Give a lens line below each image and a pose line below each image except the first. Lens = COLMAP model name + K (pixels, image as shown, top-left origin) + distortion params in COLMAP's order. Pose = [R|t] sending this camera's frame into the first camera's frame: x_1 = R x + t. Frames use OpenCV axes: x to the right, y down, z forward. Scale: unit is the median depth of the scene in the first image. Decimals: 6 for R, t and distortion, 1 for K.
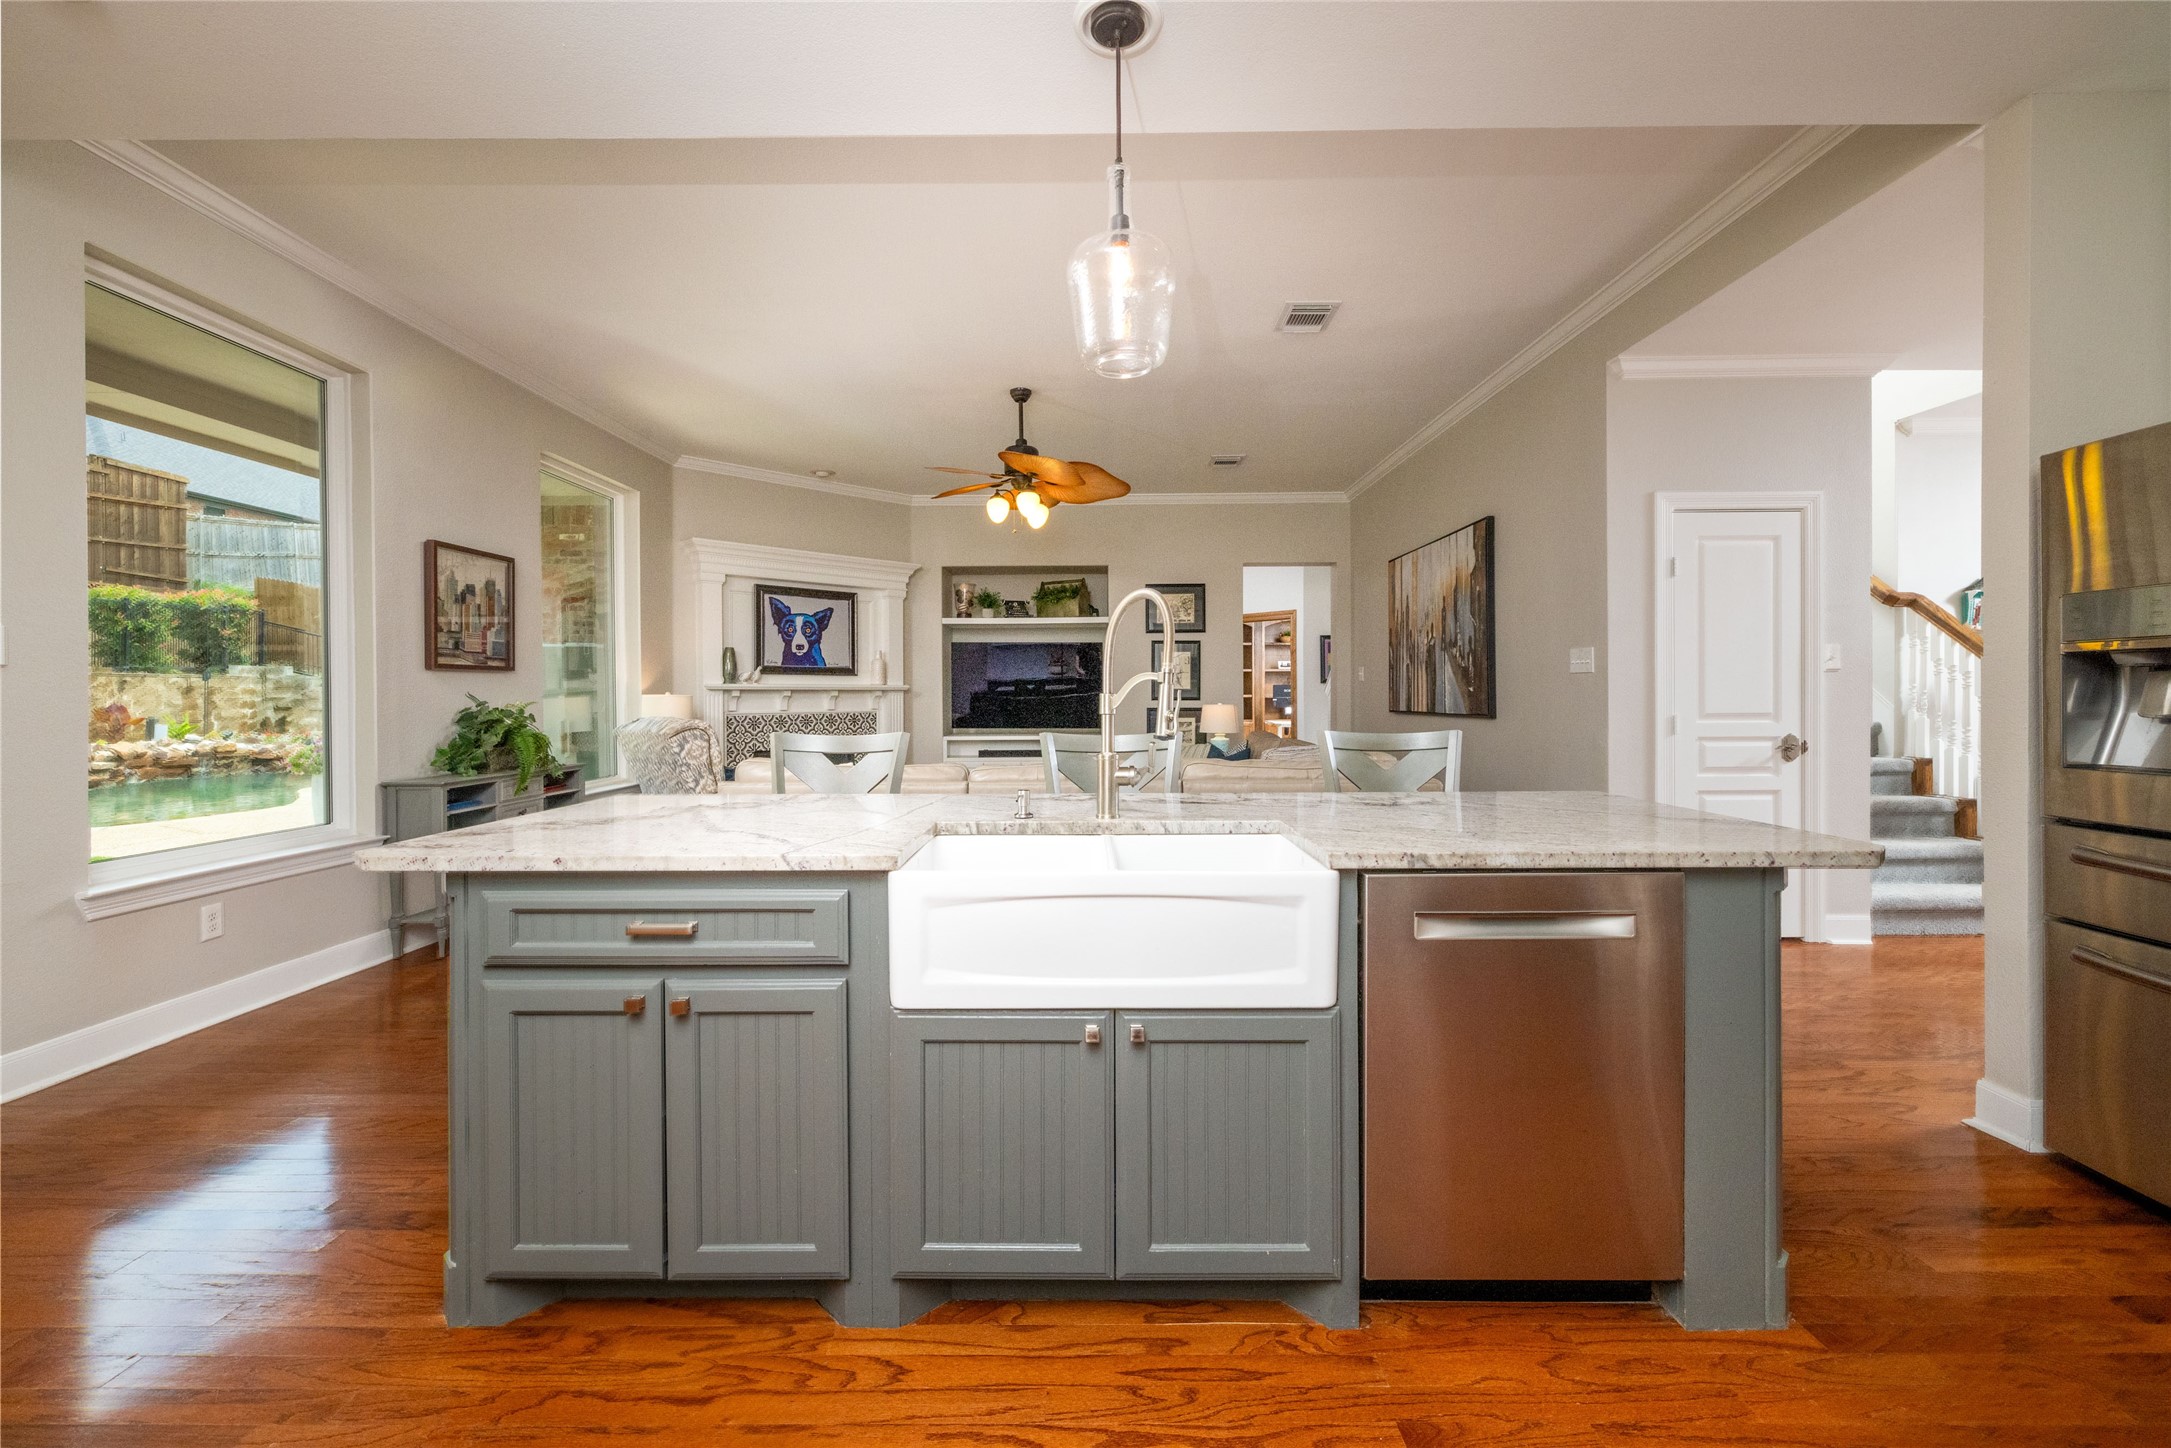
lens RADIAL K [[911.0, 0, 1084.0], [0, 911.0, 701.8], [0, 0, 1]] dist [-0.000659, 0.000732]
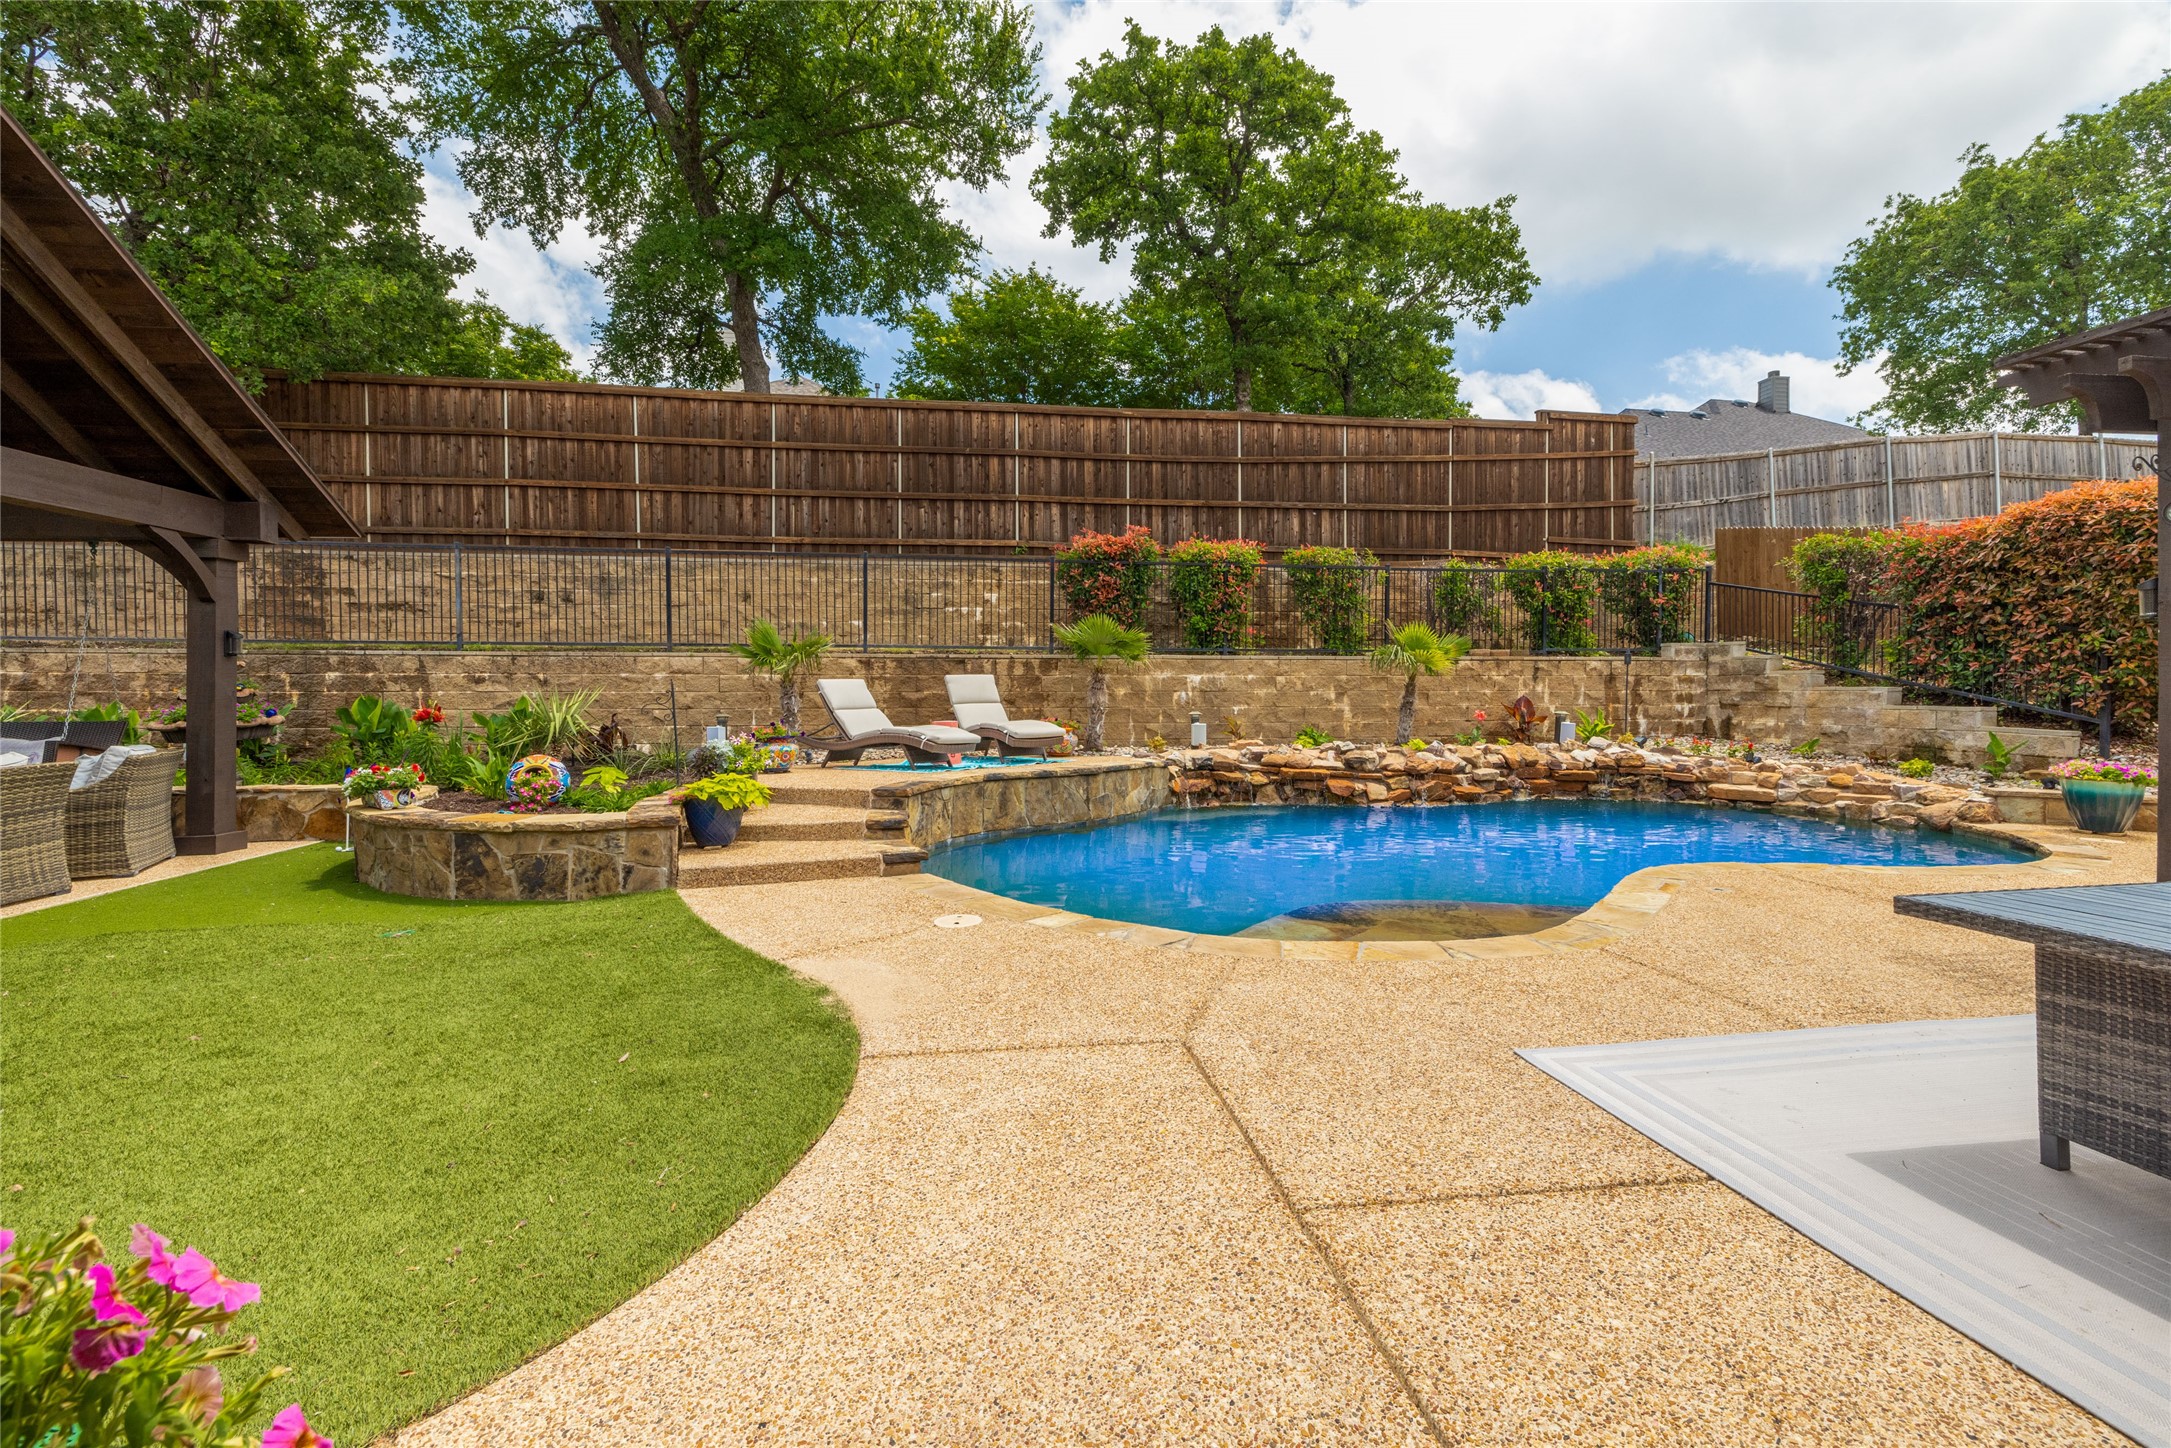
lens RADIAL K [[911.0, 0, 1071.9], [0, 911.0, 698.7], [0, 0, 1]] dist [-0.000659, 0.000732]
pose [[0.155616, 0.014876, -0.987706, -0.588198], [-0.008553, 0.999869, 0.013711, -0.004495], [0.987781, 0.006314, 0.155723, 0.859368]]
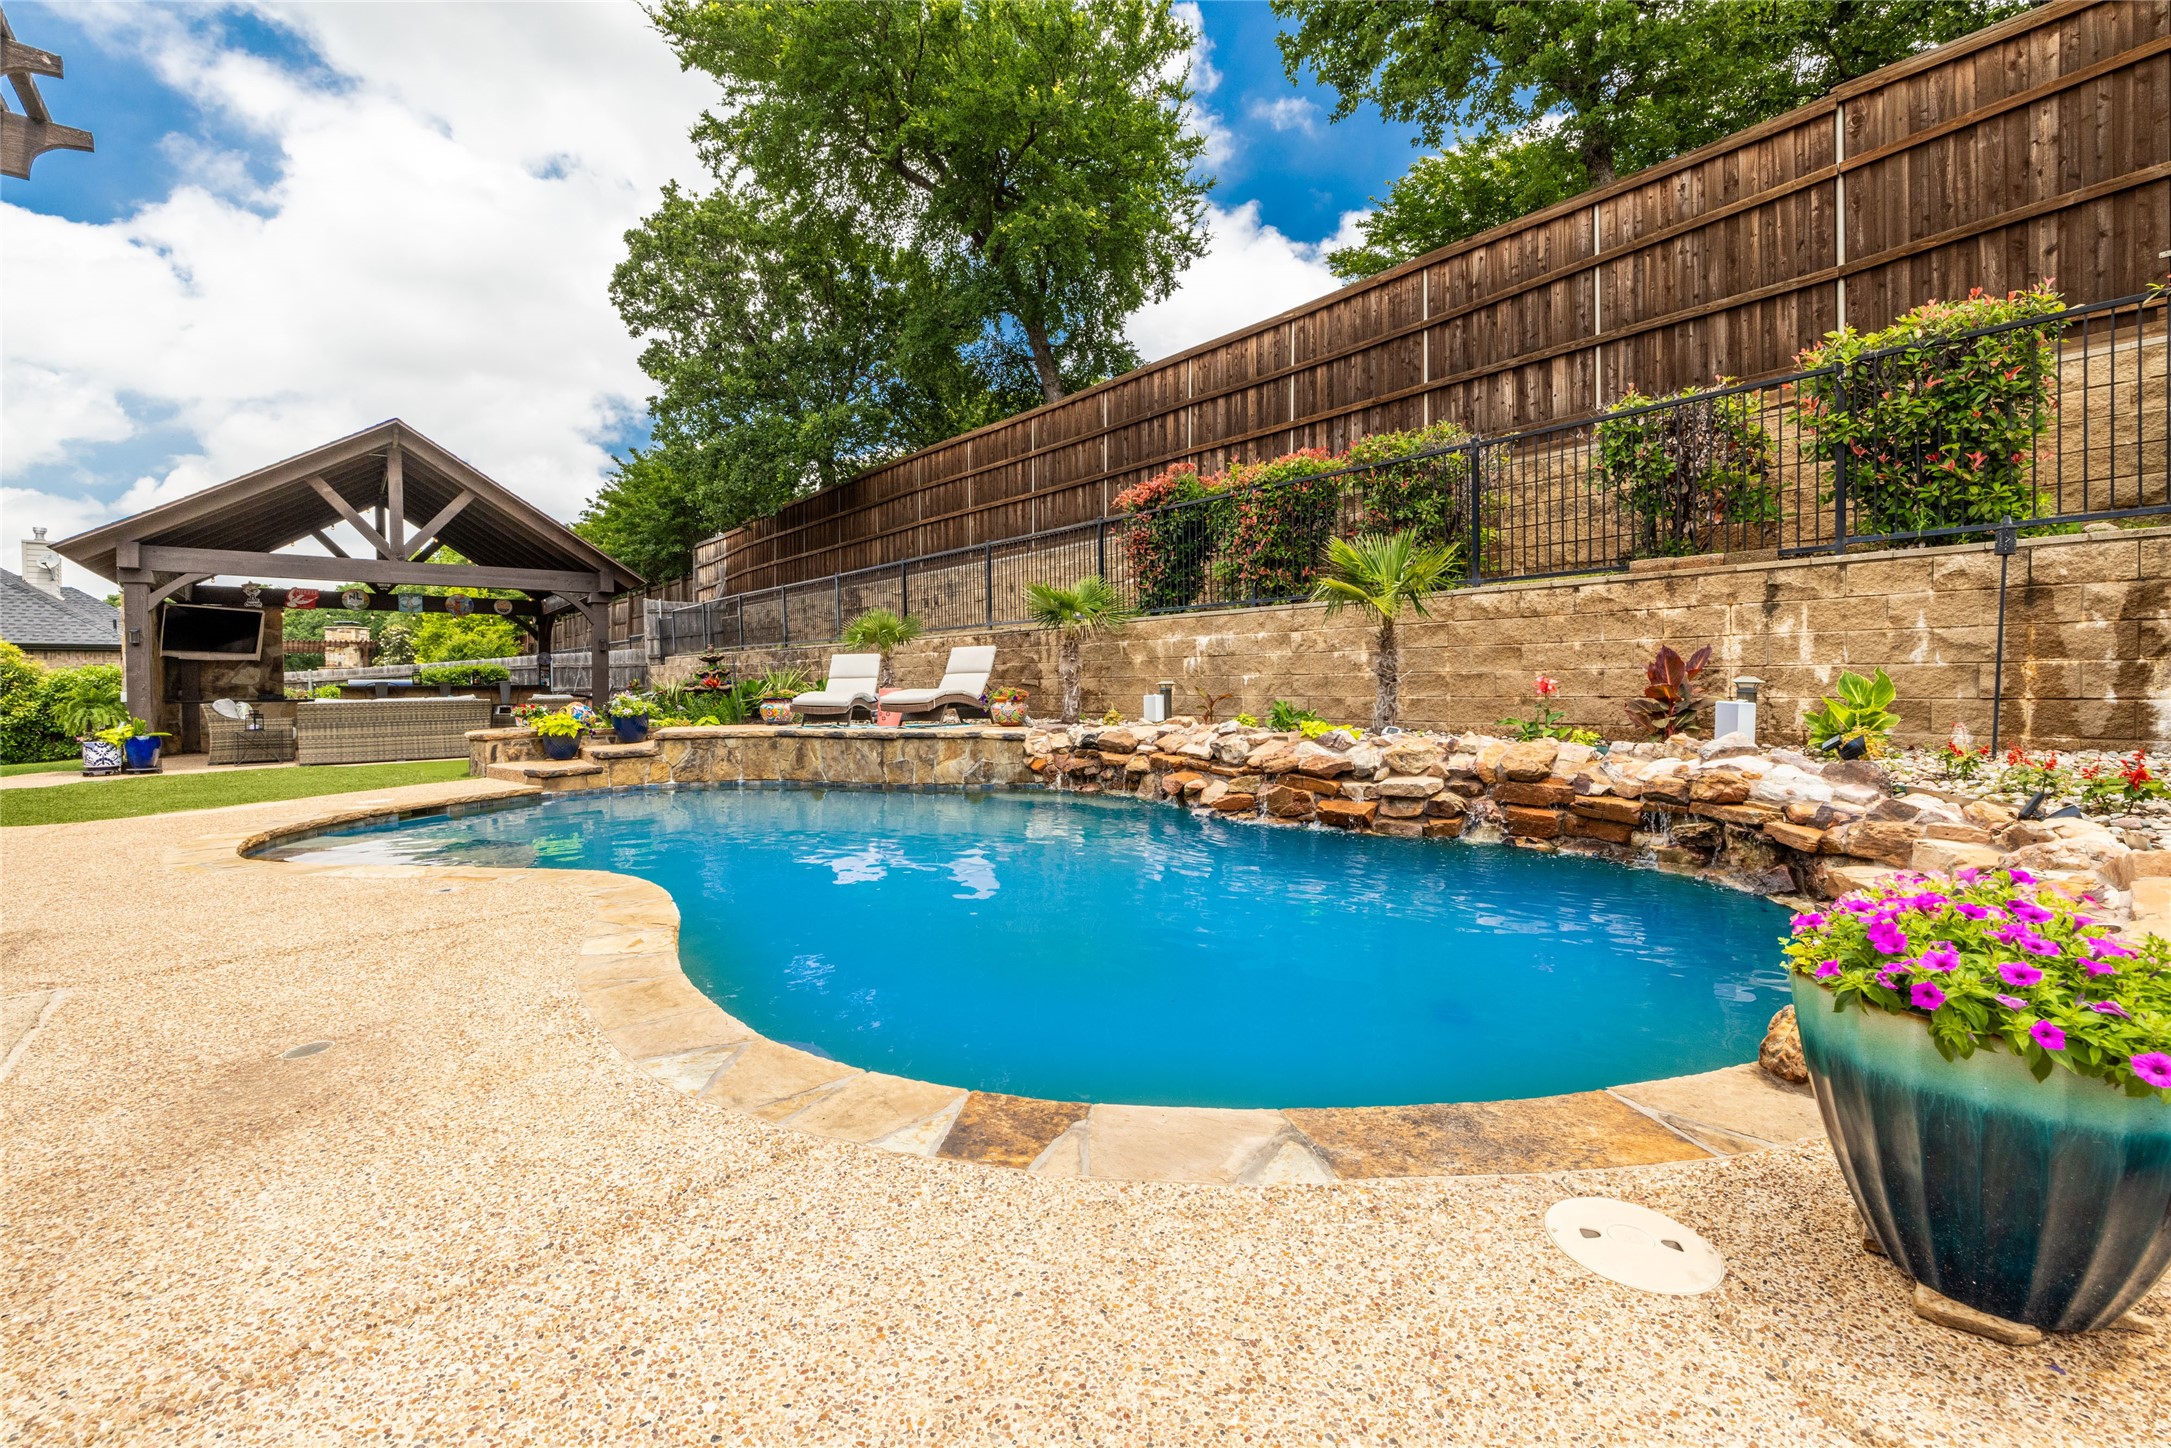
lens RADIAL K [[911.0, 0, 1092.6], [0, 911.0, 693.2], [0, 0, 1]] dist [-0.000659, 0.000732]
pose [[-0.749669, 0.020390, -0.661498, -1.101529], [0.008305, 0.999736, 0.021404, 0.022252], [0.661760, 0.010552, -0.749641, 2.035083]]
